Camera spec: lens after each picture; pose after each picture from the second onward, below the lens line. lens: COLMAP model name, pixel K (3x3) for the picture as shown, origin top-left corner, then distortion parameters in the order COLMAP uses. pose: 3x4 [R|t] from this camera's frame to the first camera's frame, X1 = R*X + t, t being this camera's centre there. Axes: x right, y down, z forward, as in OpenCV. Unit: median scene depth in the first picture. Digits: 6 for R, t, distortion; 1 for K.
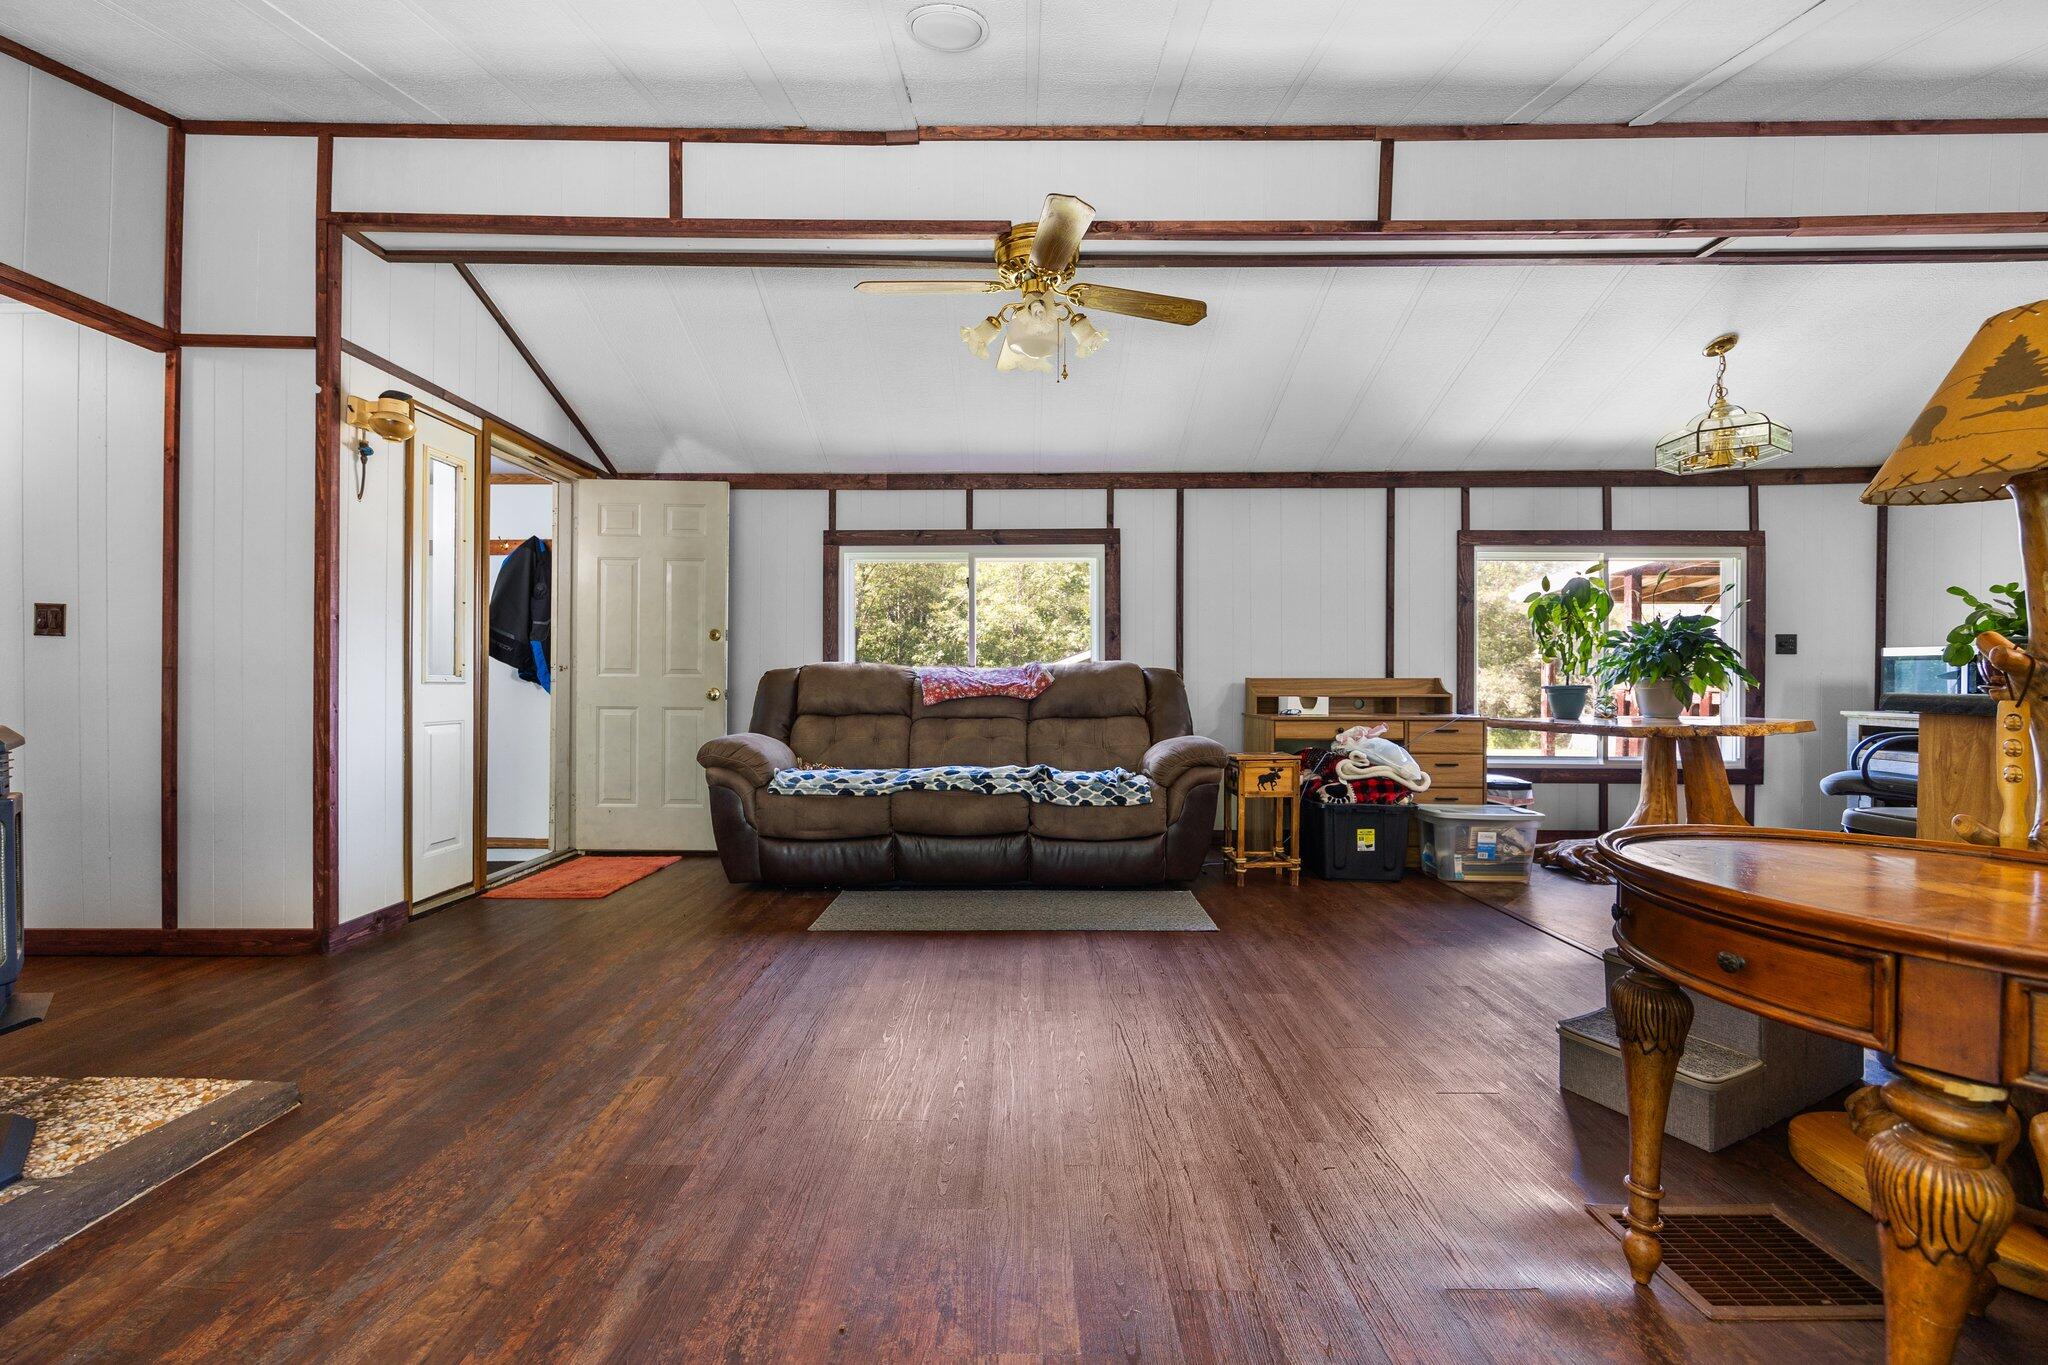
lens RADIAL K [[816.6, 0, 1022.4], [0, 816.6, 683.8], [0, 0, 1]] dist [-0.003068, -0.000431]
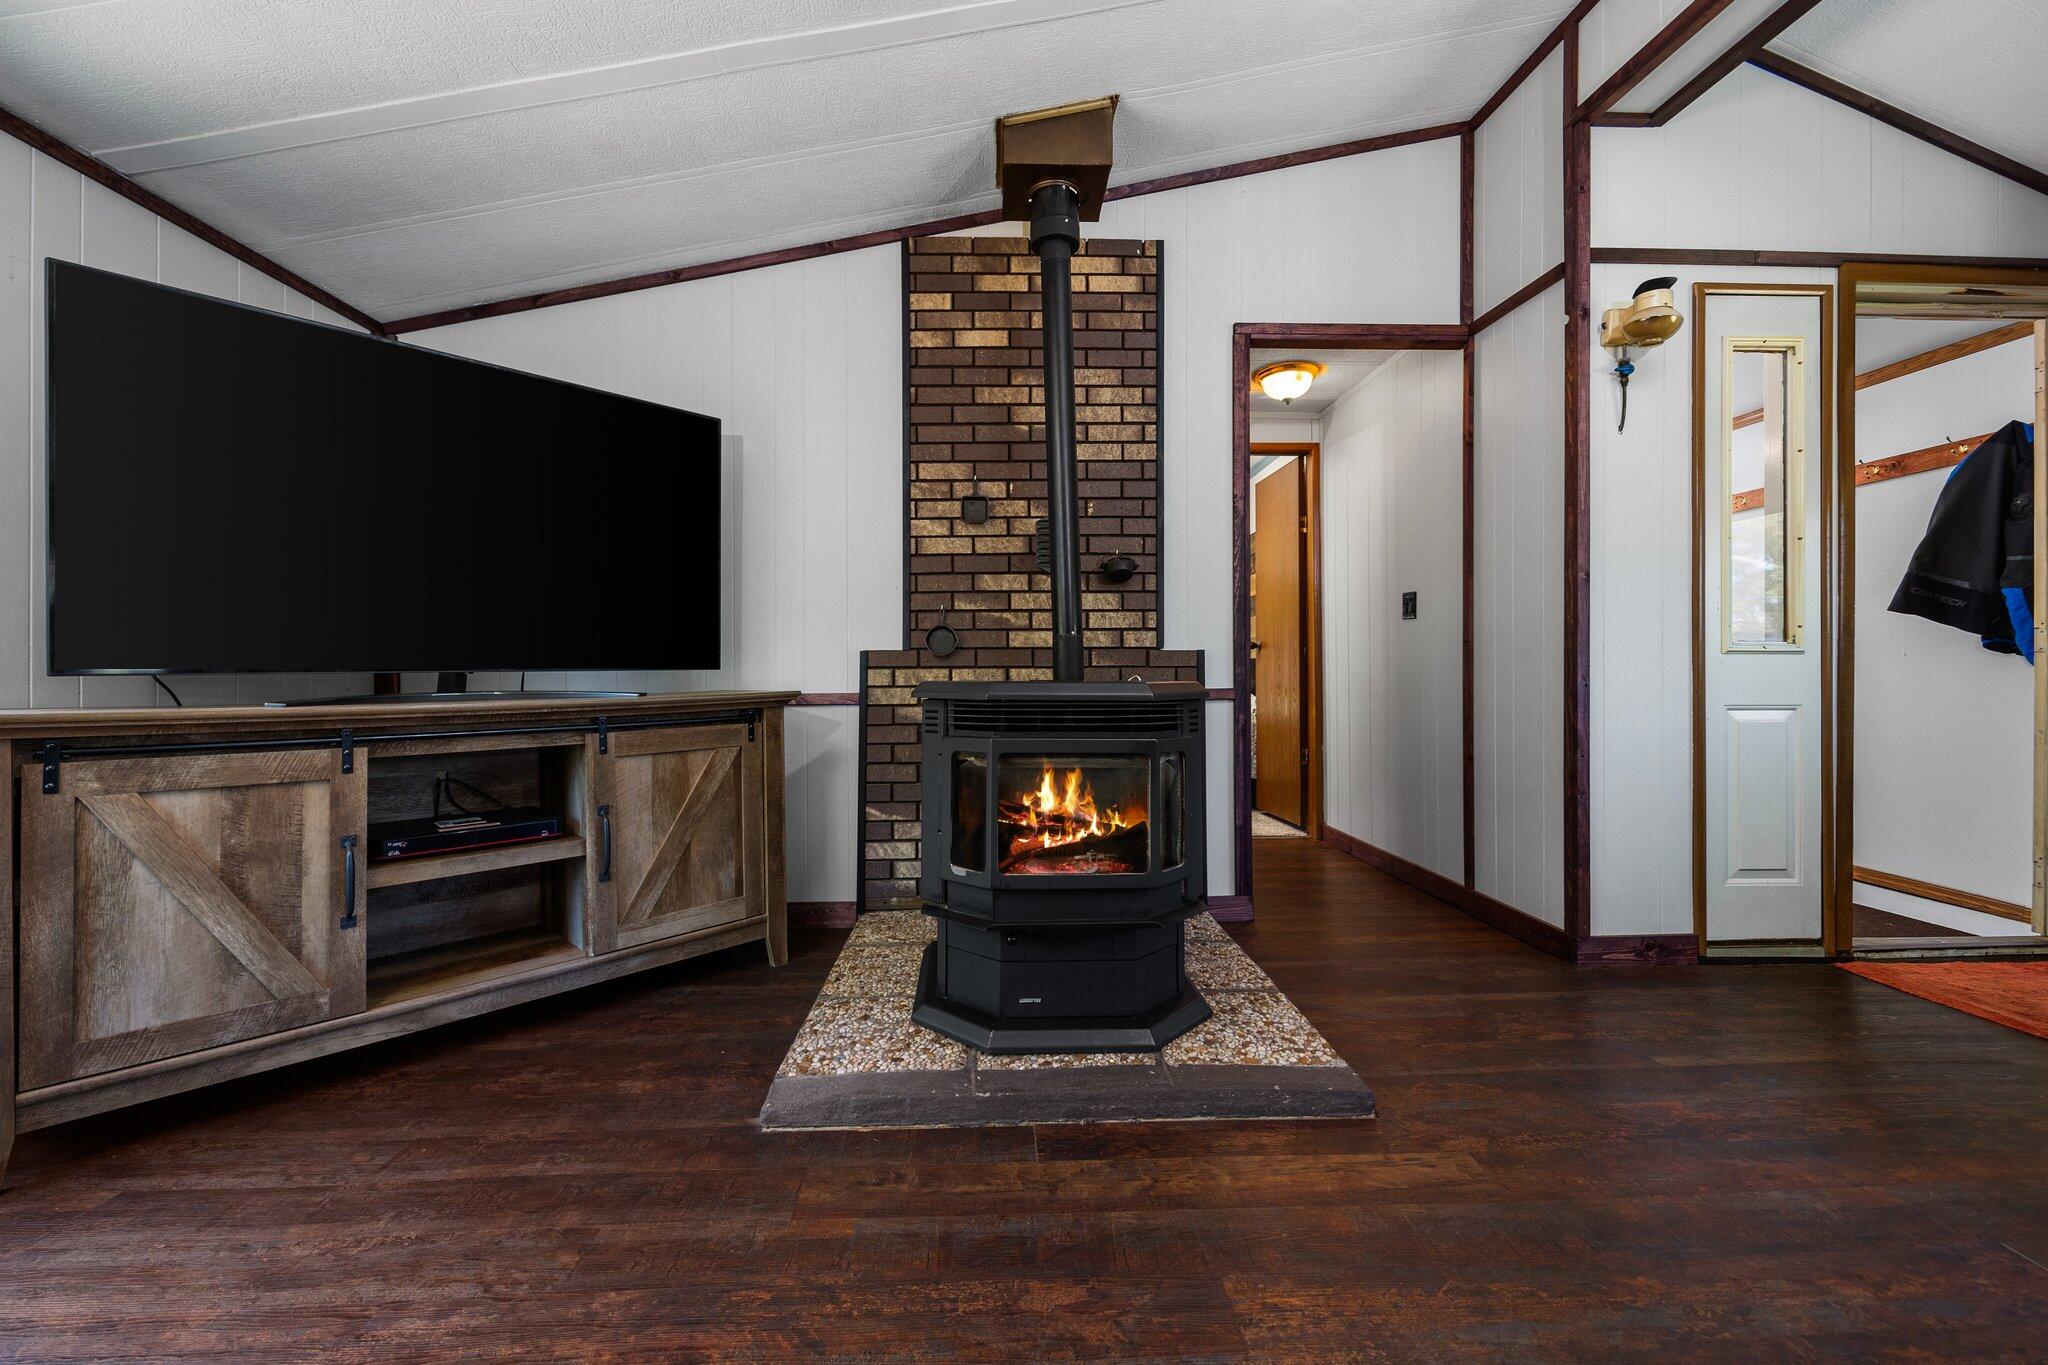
lens RADIAL K [[816.6, 0, 1018.9], [0, 816.6, 665.5], [0, 0, 1]] dist [-0.003068, -0.000431]
pose [[0.033644, -0.010415, -0.999380, -0.006290], [0.000534, 0.999946, -0.010403, 0.021894], [0.999434, -0.000184, 0.033647, 0.372462]]
